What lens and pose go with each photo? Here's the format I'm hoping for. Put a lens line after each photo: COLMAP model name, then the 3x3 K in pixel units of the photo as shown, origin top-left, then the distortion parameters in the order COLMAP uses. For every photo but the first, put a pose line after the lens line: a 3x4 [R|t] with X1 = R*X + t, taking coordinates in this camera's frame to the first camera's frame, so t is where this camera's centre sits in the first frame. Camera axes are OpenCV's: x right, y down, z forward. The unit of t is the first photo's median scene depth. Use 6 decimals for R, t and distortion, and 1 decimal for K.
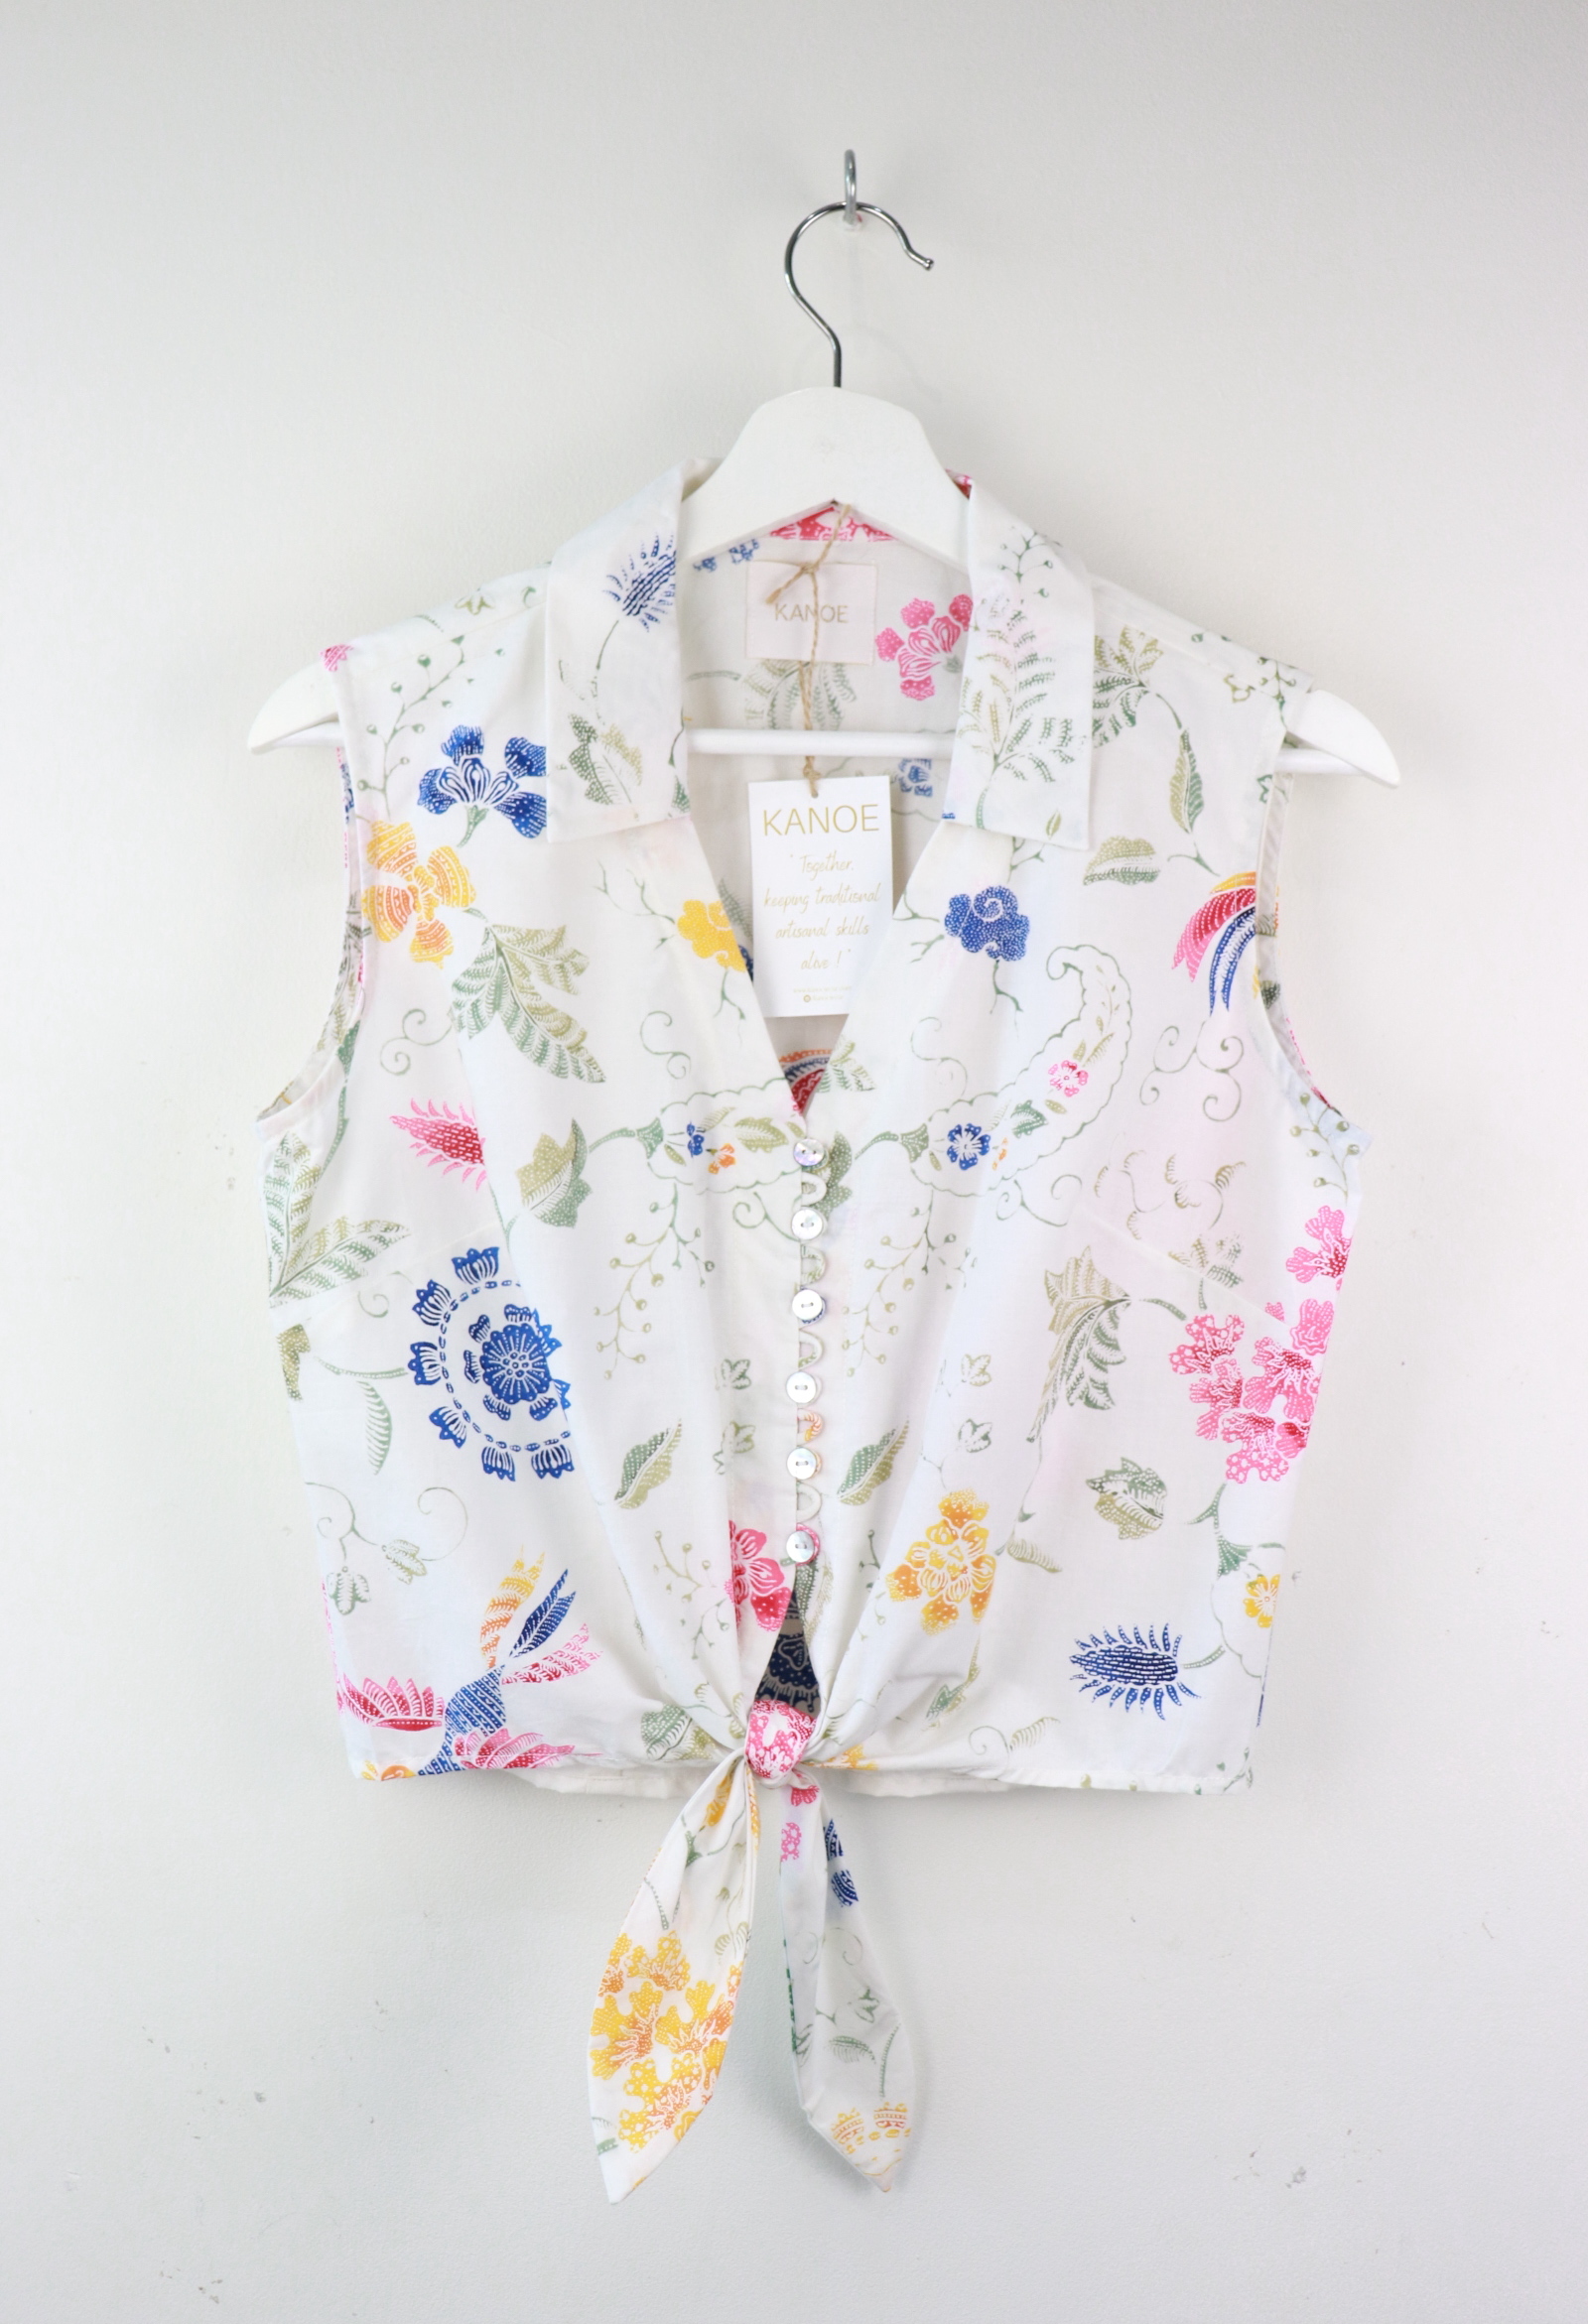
lens RADIAL K [[2278.2, 0, 799.3], [0, 2278.2, 1138.1], [0, 0, 1]] dist [-0.115268, 0.002887]
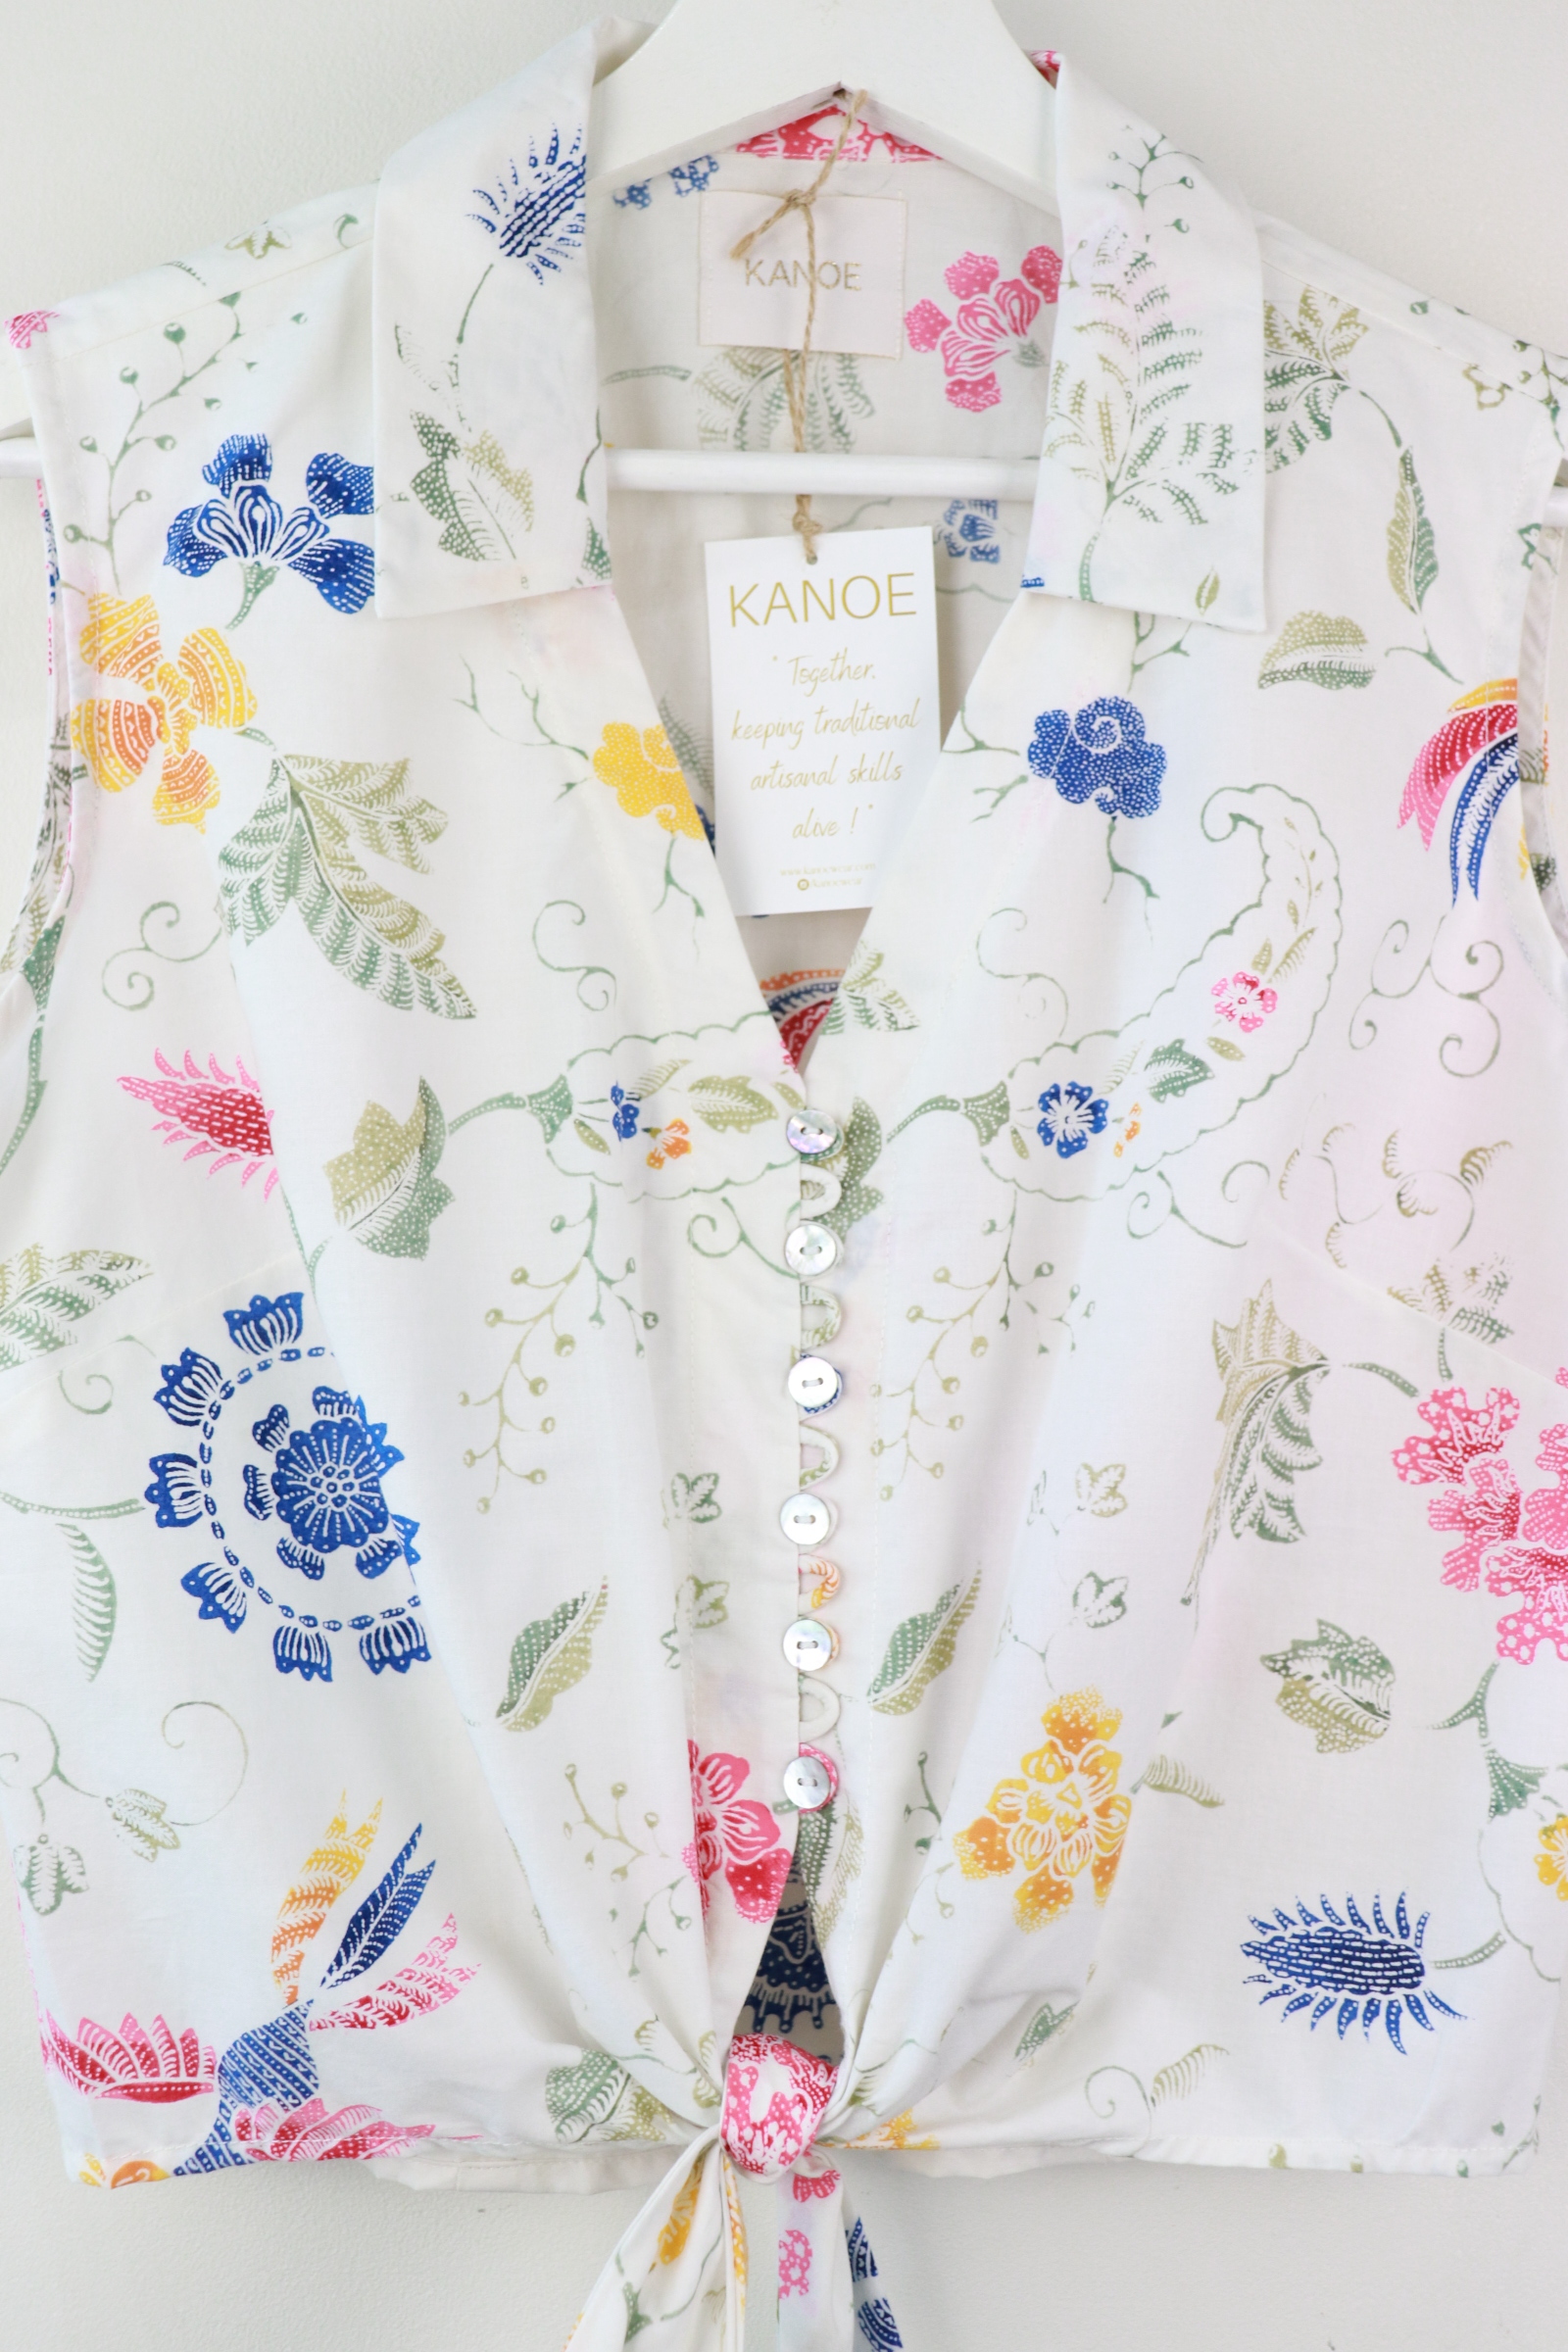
lens RADIAL K [[2357.9, 0, 788.8], [0, 2357.9, 1142.4], [0, 0, 1]] dist [-0.123850, 0.146821]
pose [[0.999404, -0.009766, 0.033122, -0.022999], [0.010136, 0.999888, -0.011005, 0.016163], [-0.033011, 0.011334, 0.999391, 0.372248]]
